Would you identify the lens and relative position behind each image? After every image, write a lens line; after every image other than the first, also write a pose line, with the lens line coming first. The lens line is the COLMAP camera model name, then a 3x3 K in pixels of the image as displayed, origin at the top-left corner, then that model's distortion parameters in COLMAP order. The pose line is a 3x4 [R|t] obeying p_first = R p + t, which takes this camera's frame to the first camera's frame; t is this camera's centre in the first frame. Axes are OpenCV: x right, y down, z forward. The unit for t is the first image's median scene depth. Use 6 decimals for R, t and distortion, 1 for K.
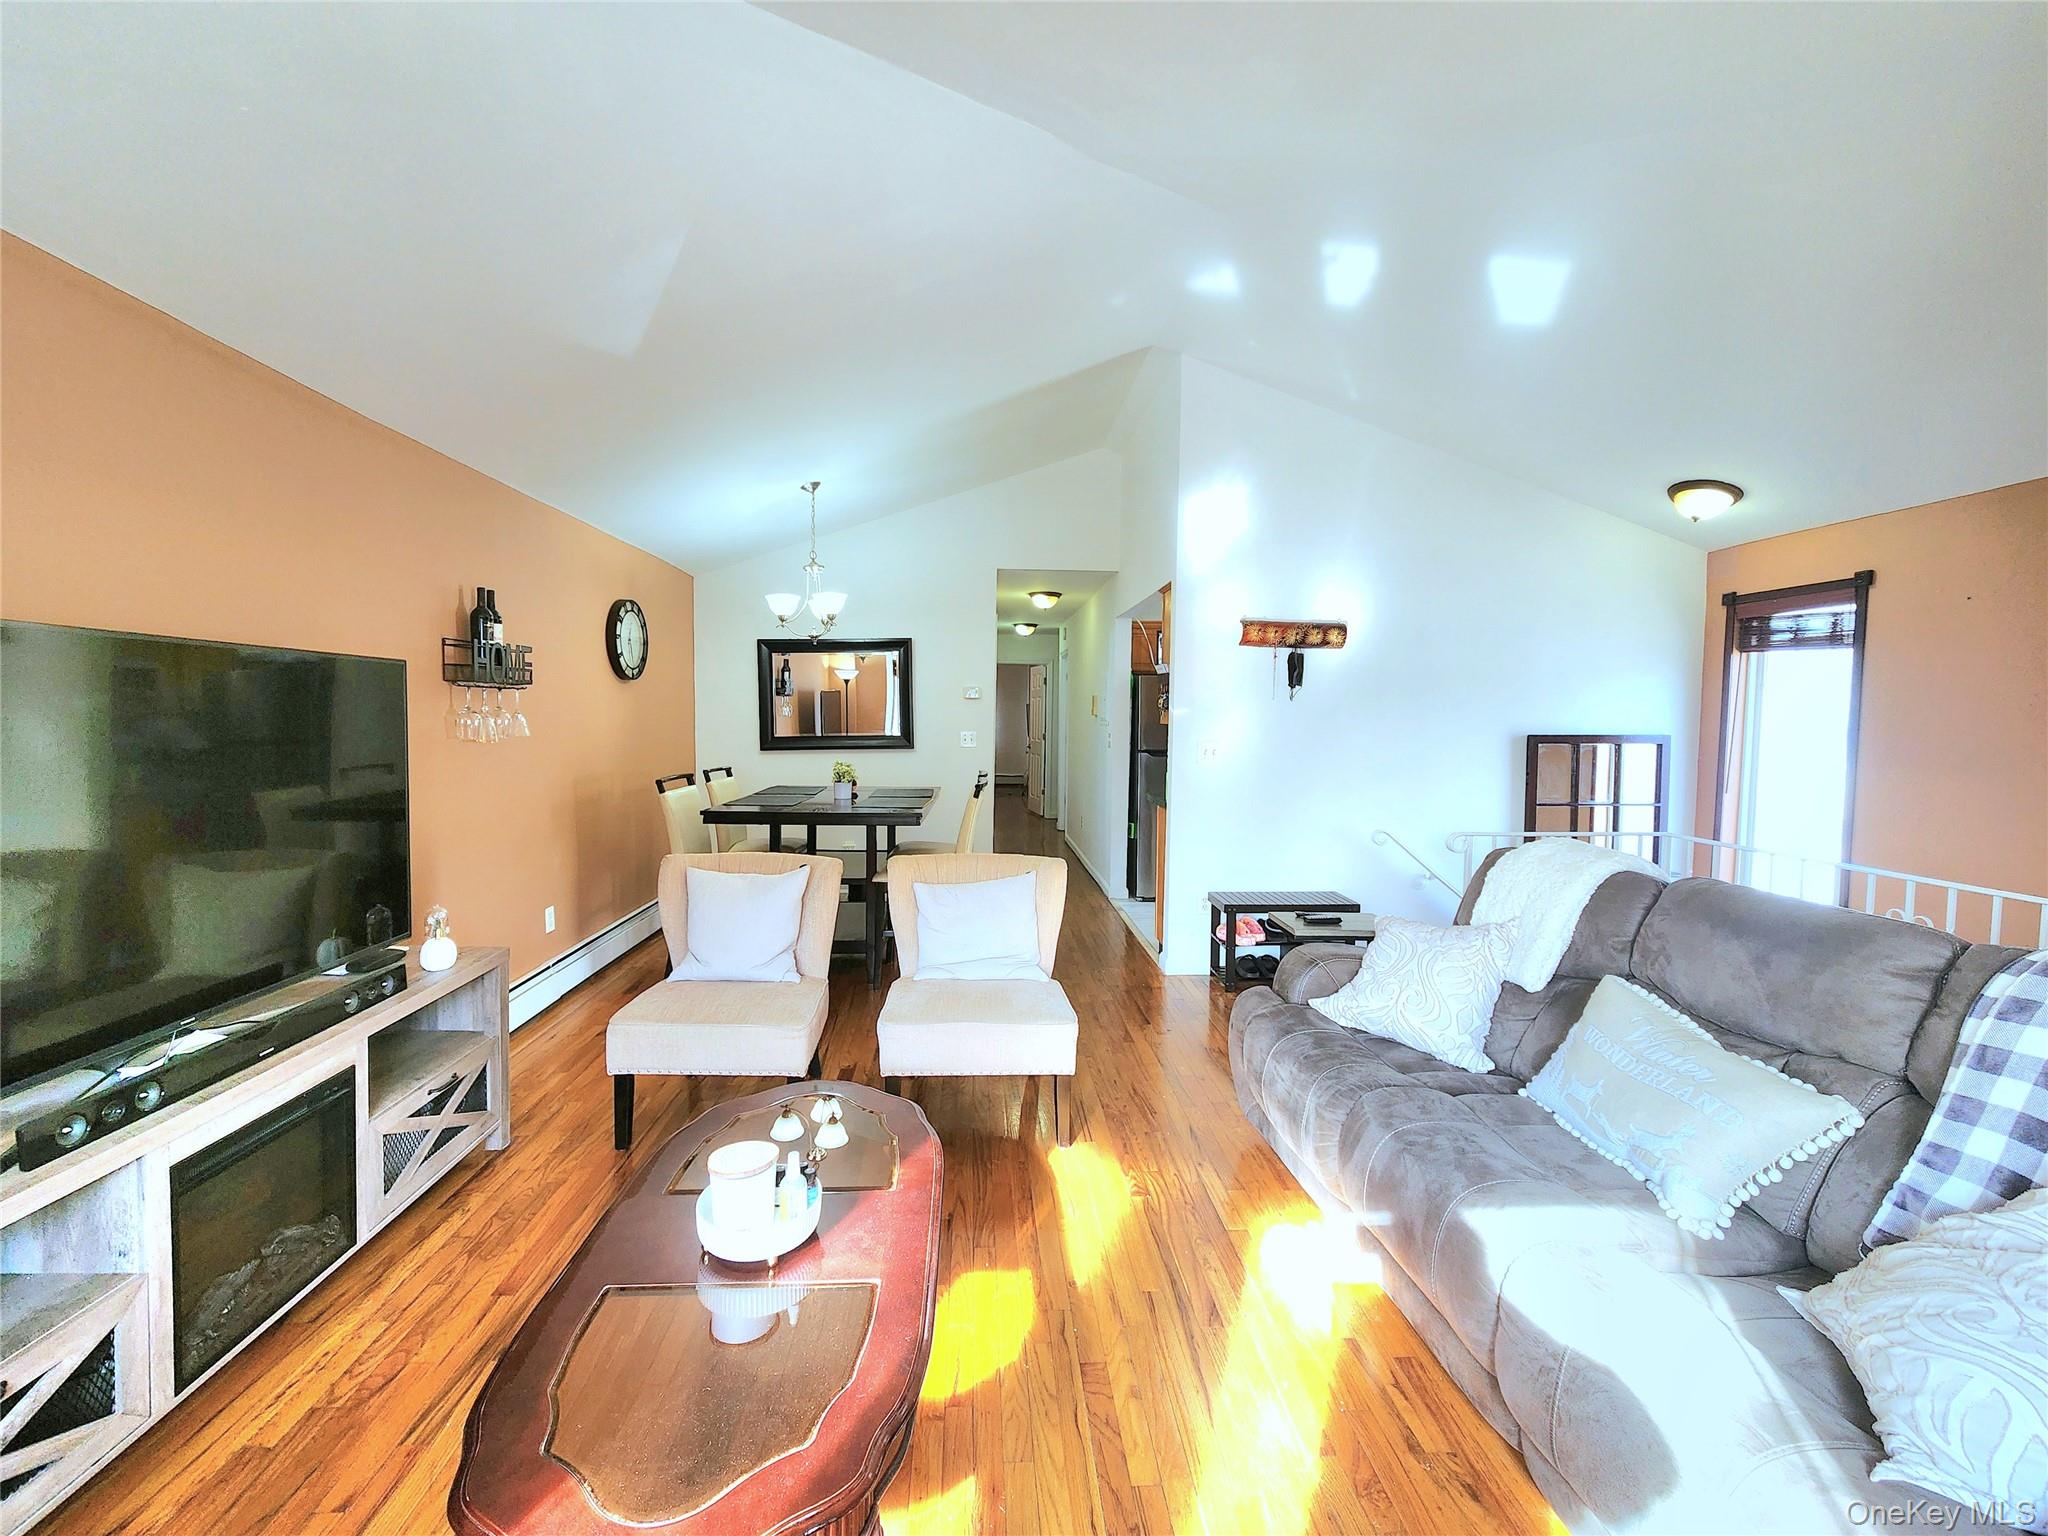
lens RADIAL K [[835.5, 0, 1010.1], [0, 835.5, 755.3], [0, 0, 1]] dist [0.004447, -0.000490]
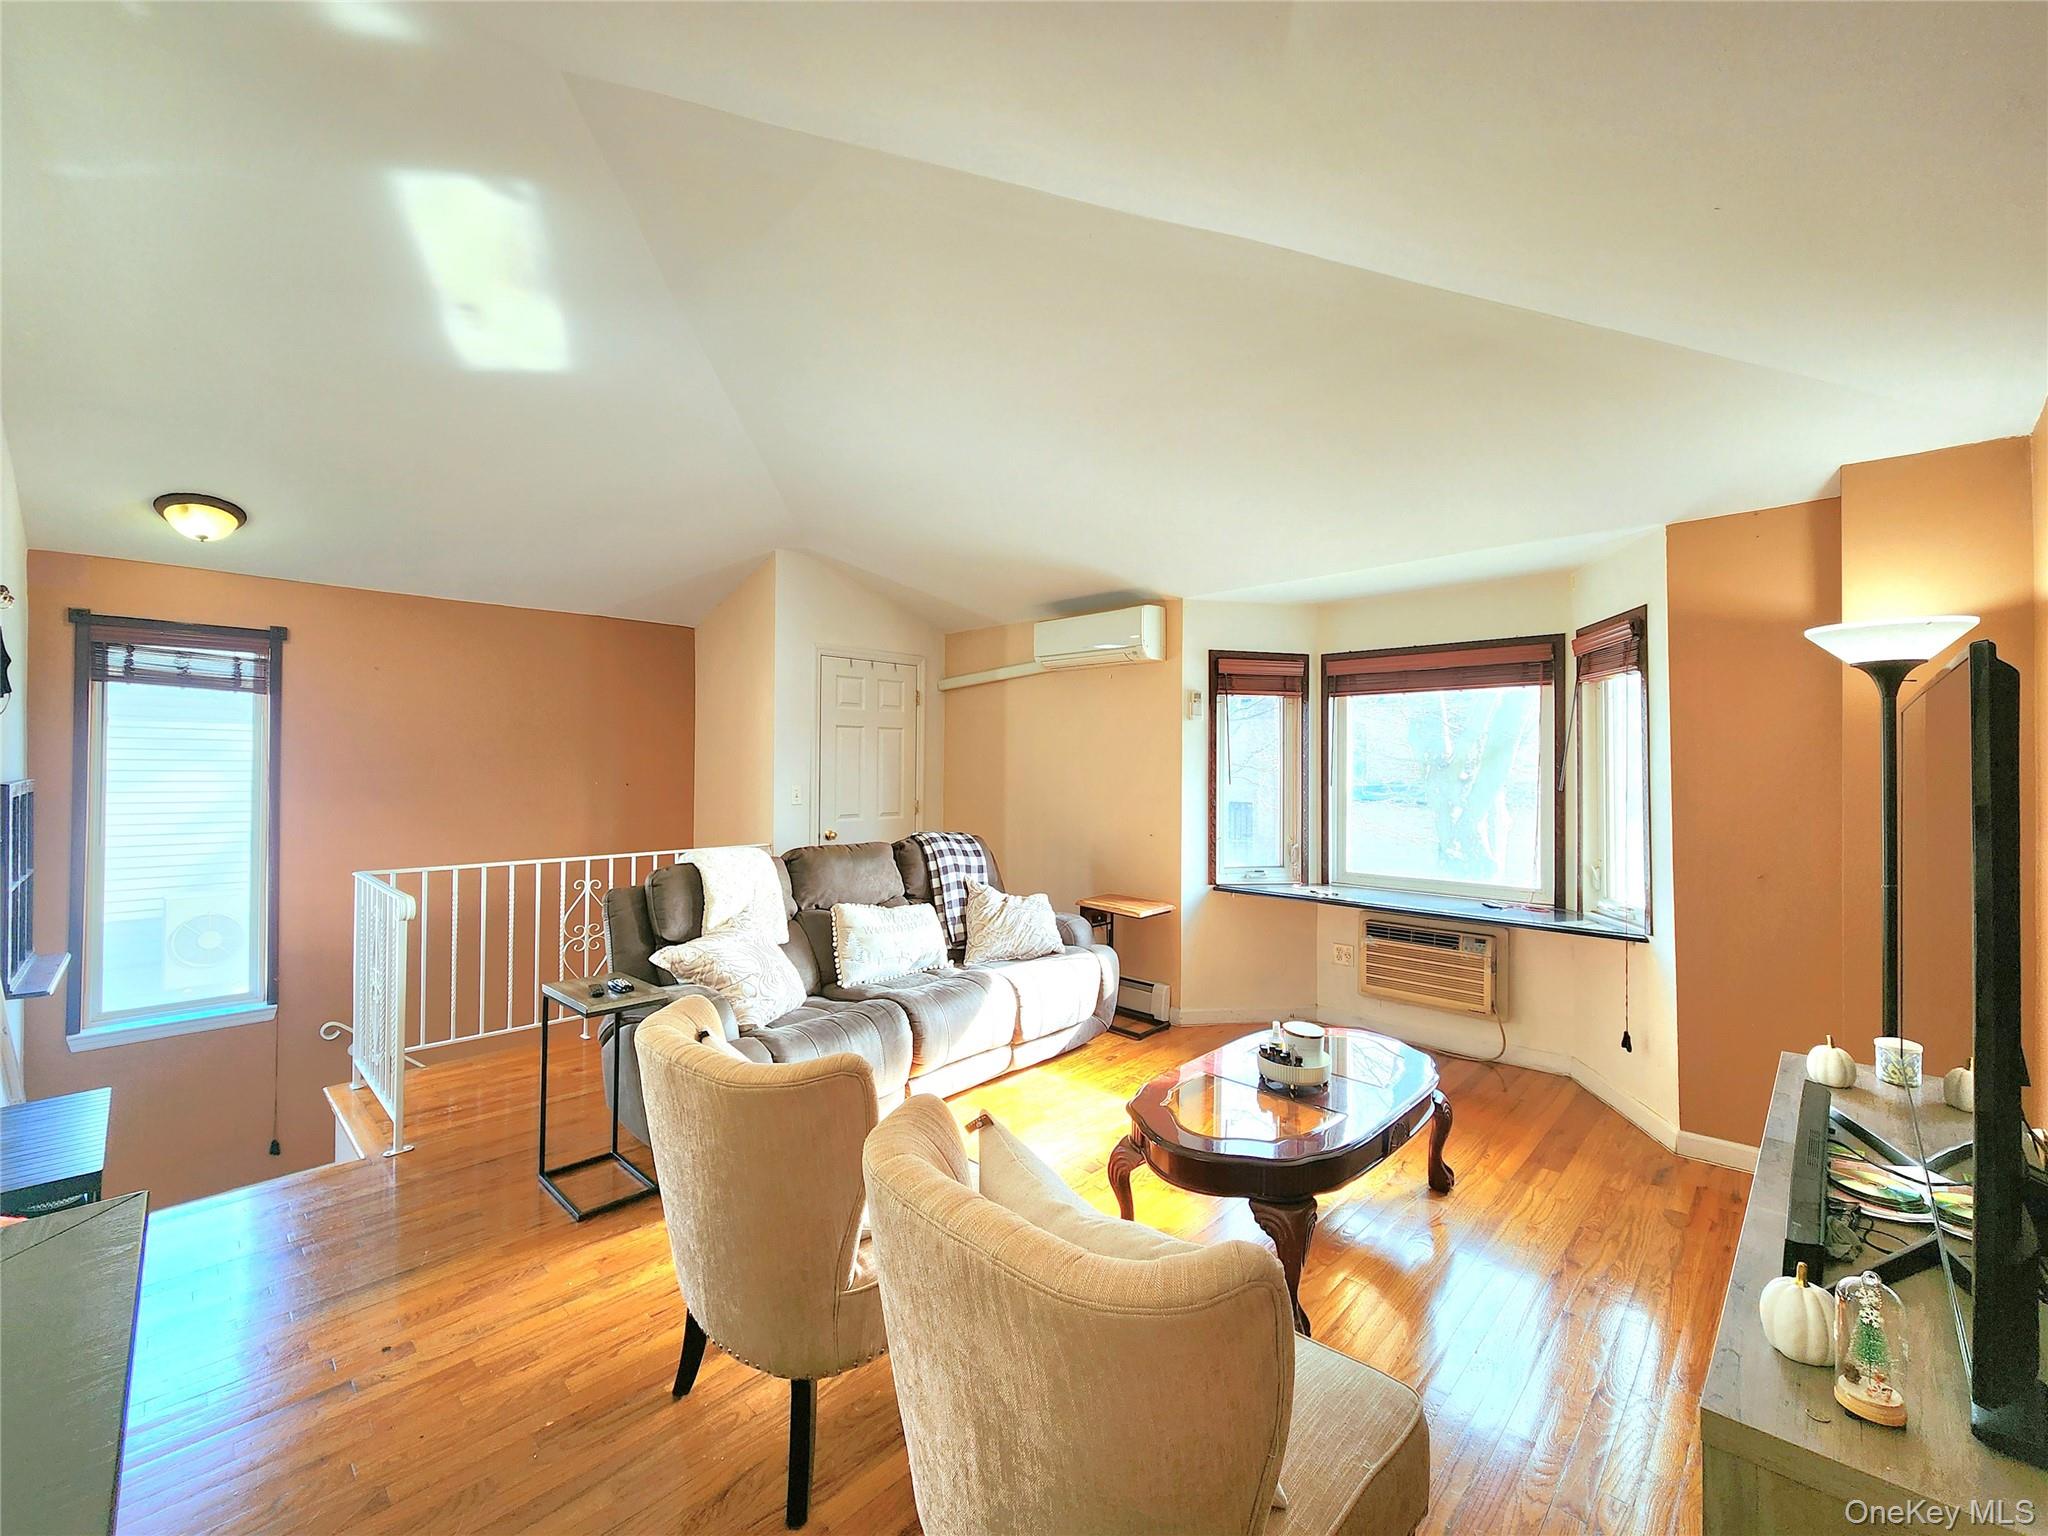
lens RADIAL K [[835.5, 0, 1010.1], [0, 835.5, 755.3], [0, 0, 1]] dist [0.004447, -0.000490]
pose [[-0.677295, -0.006645, 0.735681, -0.399742], [0.024697, 0.999190, 0.031762, -0.050764], [-0.735297, 0.039681, -0.676583, 0.895803]]
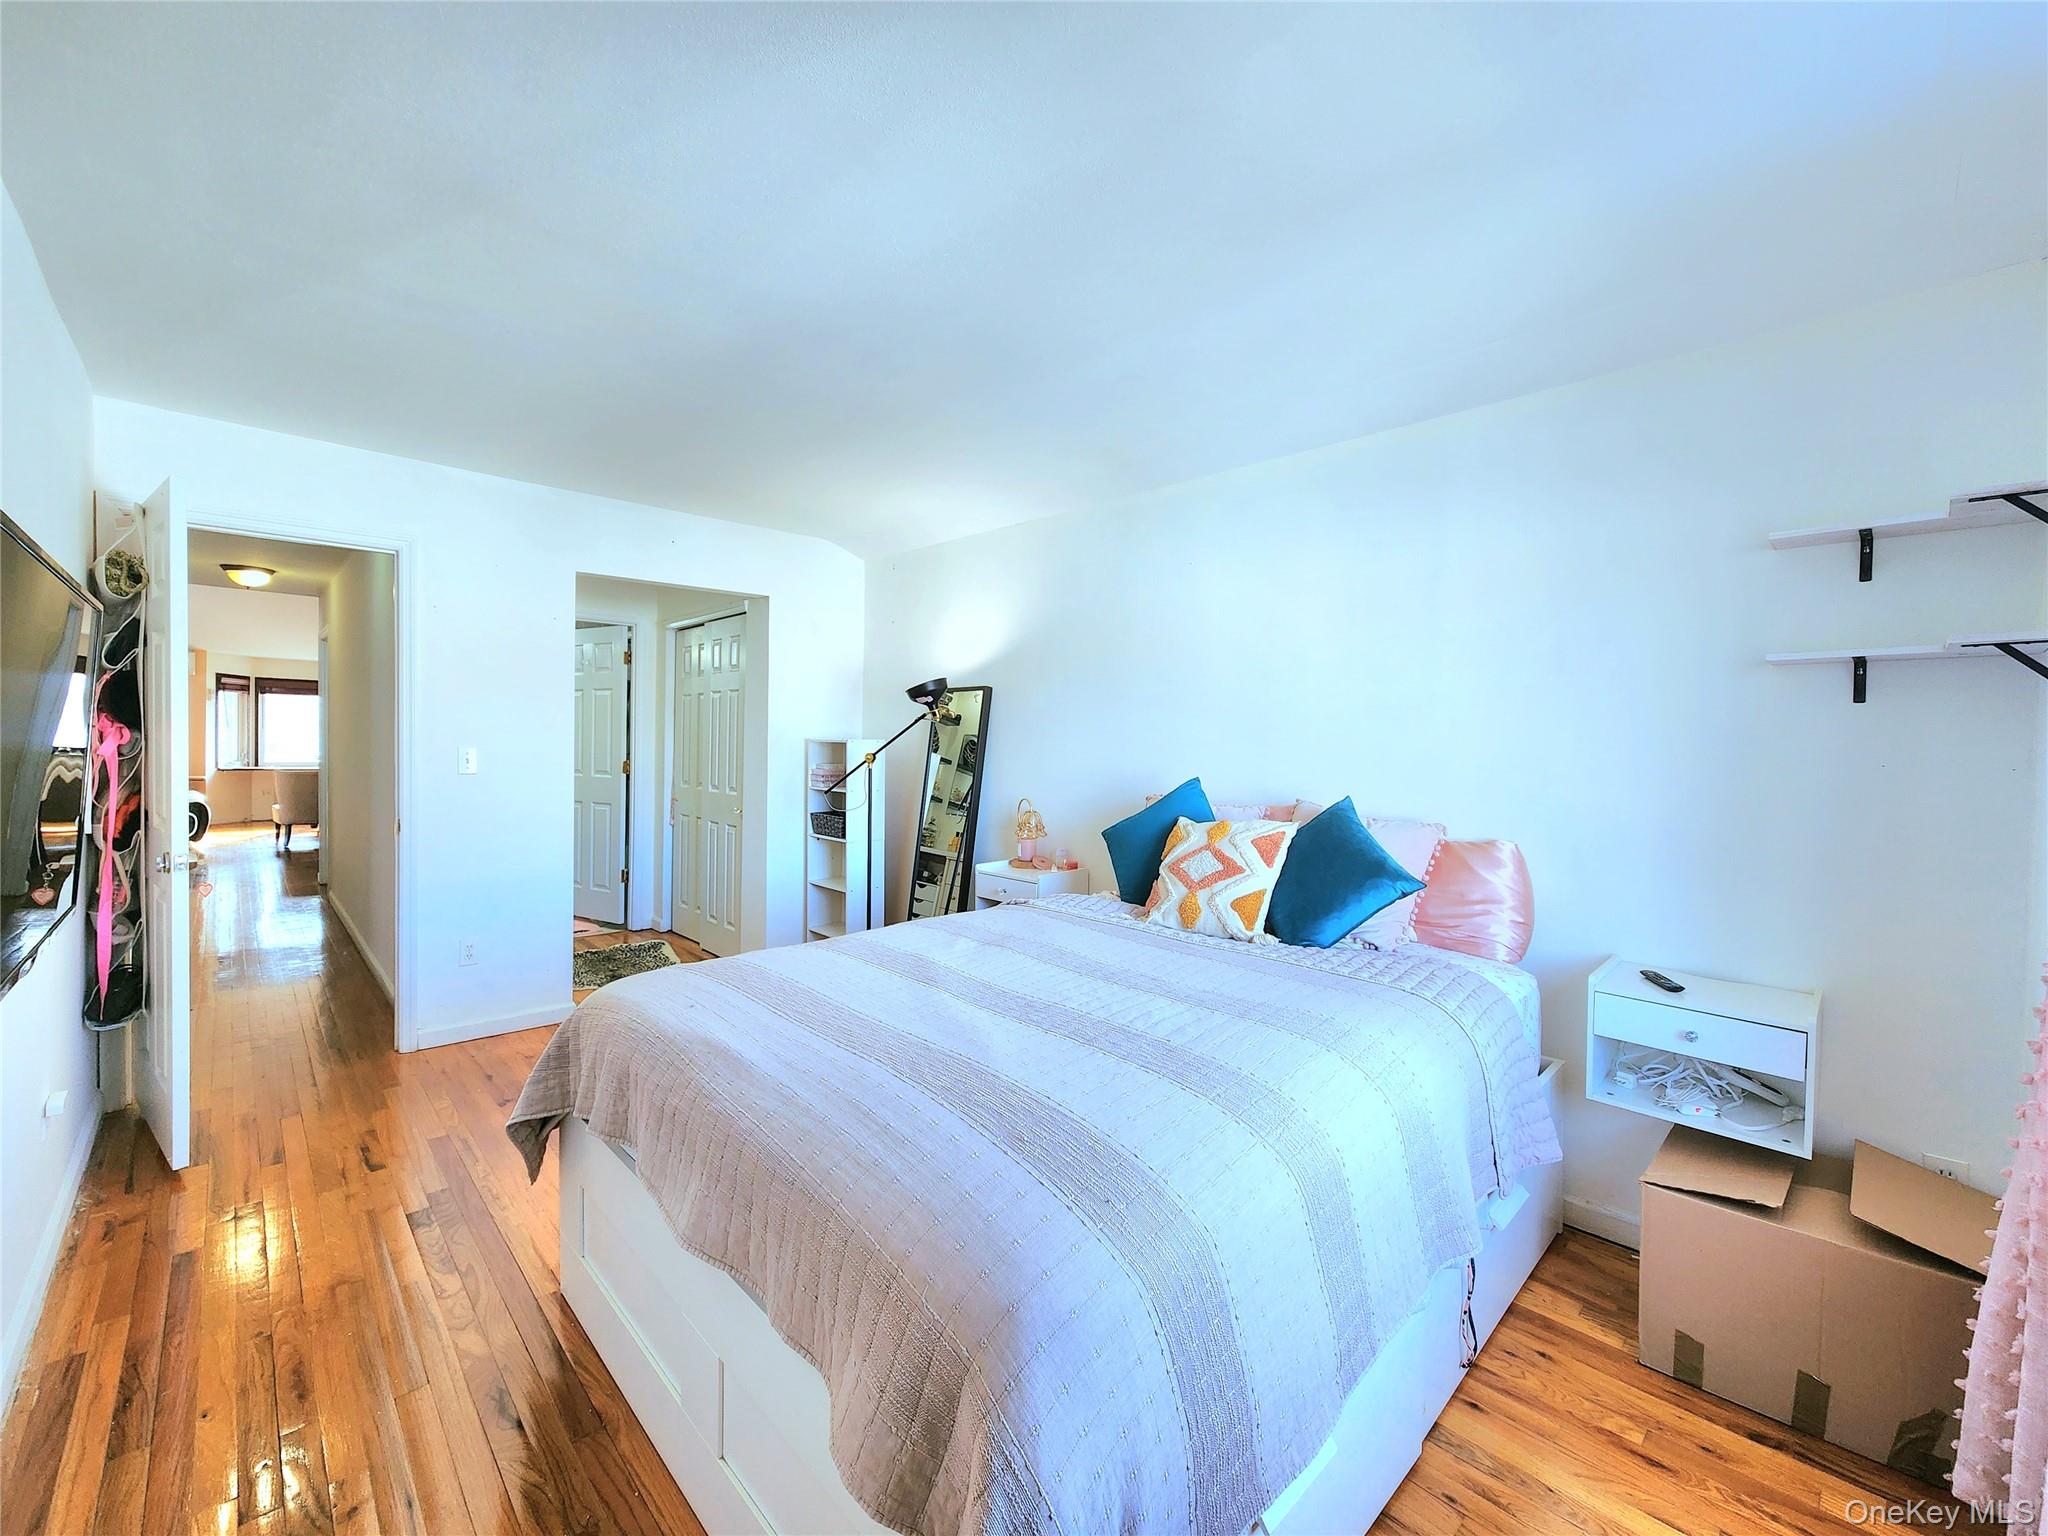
lens RADIAL K [[835.5, 0, 1010.1], [0, 835.5, 755.3], [0, 0, 1]] dist [0.004447, -0.000490]
pose [[-0.765826, -0.013155, -0.642913, -0.016065], [-0.059322, 0.996973, 0.050264, -0.163800], [0.640306, 0.076633, -0.764288, 3.565950]]
